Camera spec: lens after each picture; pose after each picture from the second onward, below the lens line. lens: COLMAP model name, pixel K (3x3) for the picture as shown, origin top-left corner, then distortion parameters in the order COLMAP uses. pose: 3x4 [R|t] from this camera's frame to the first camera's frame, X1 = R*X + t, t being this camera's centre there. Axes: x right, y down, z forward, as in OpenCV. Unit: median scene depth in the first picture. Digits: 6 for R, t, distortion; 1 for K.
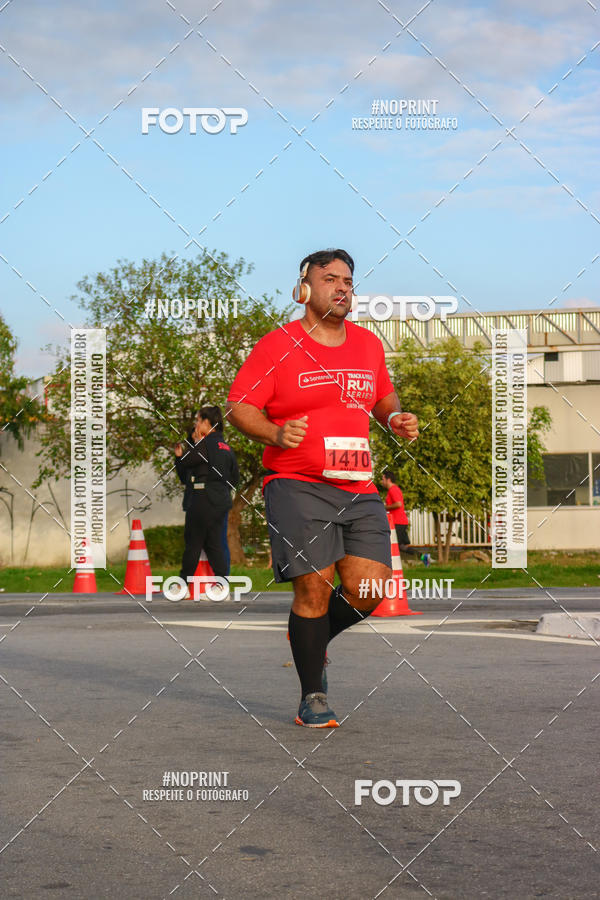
lens RADIAL K [[2191.1, 0, 301.9], [0, 2191.1, 449.3], [0, 0, 1]] dist [0.044460, 0.328380]
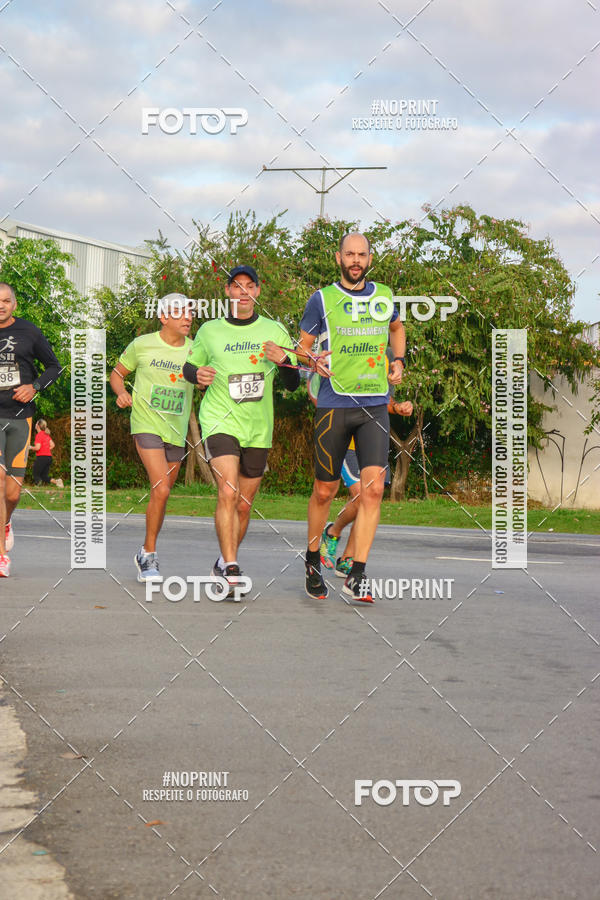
lens RADIAL K [[2194.8, 0, 303.3], [0, 2194.8, 437.9], [0, 0, 1]] dist [0.035016, 0.443835]
pose [[0.968372, 0.044003, -0.245600, 0.000712], [-0.039030, 0.998923, 0.025080, 0.000219], [0.246439, -0.014701, 0.969047, -0.015172]]
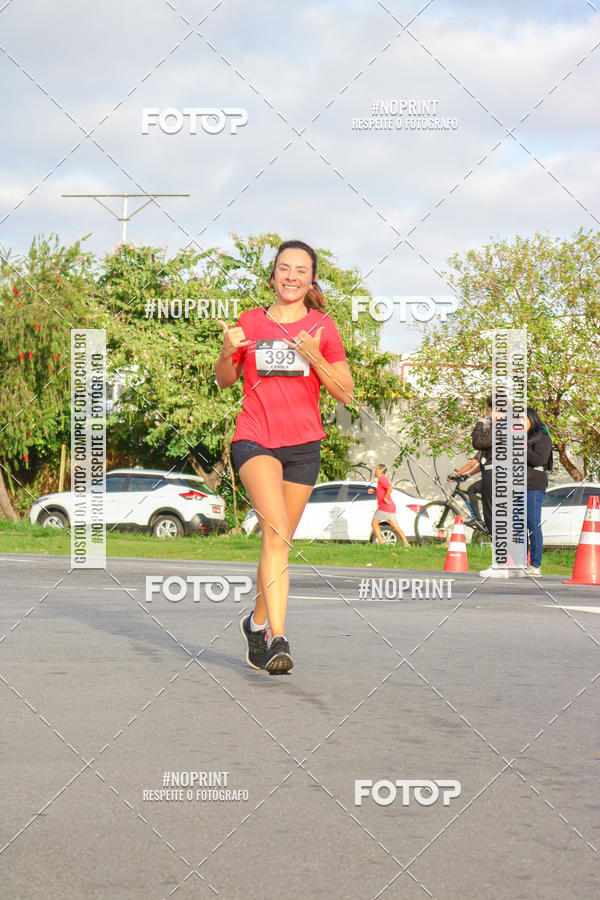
lens RADIAL K [[2146.5, 0, 300.1], [0, 2146.5, 452.5], [0, 0, 1]] dist [-0.037146, 1.003608]
pose [[0.987617, 0.041515, -0.151293, -0.017910], [-0.040338, 0.999127, 0.010842, 0.003553], [0.151611, -0.004605, 0.988429, 0.031801]]
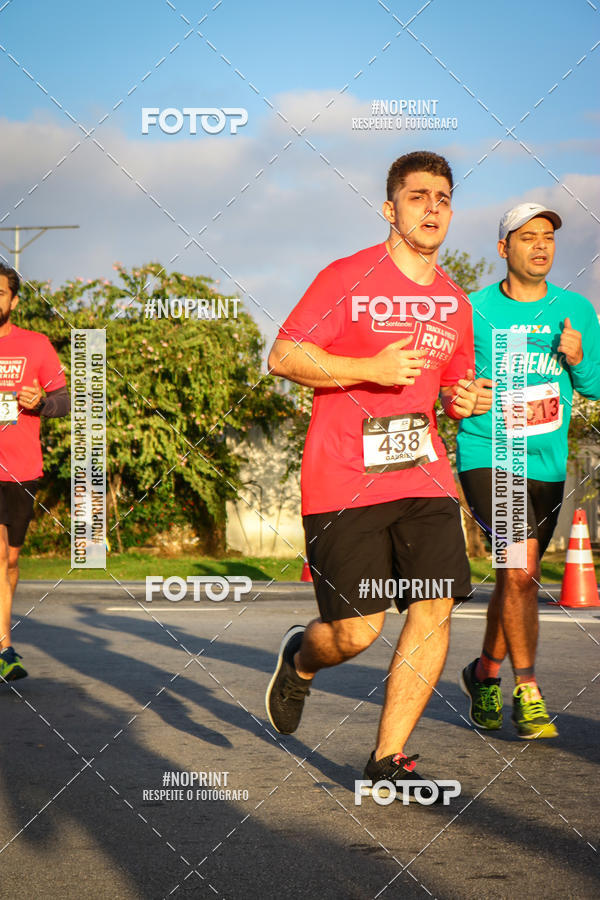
lens RADIAL K [[2239.0, 0, 300.5], [0, 2239.0, 424.2], [0, 0, 1]] dist [0.090115, -0.322023]
pose [[0.991389, 0.006343, -0.130796, 0.025475], [-0.007372, 0.999946, -0.007388, -0.001448], [0.130742, 0.008288, 0.991382, -0.046715]]
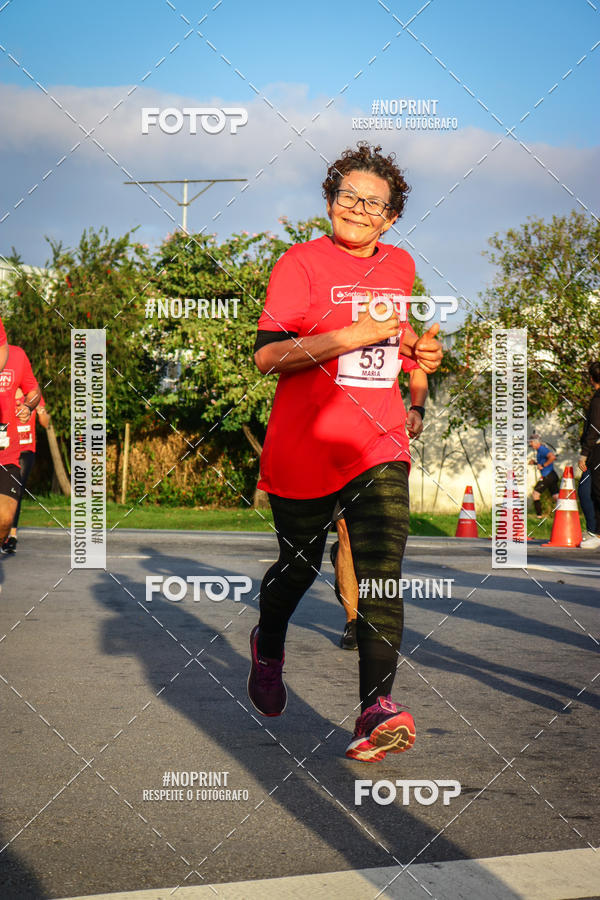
lens RADIAL K [[2266.9, 0, 314.3], [0, 2266.9, 451.4], [0, 0, 1]] dist [0.037349, 0.733814]
pose [[0.979178, 0.026207, -0.201304, 0.034596], [-0.021317, 0.999424, 0.026422, -0.002473], [0.201881, -0.021581, 0.979172, -0.060652]]
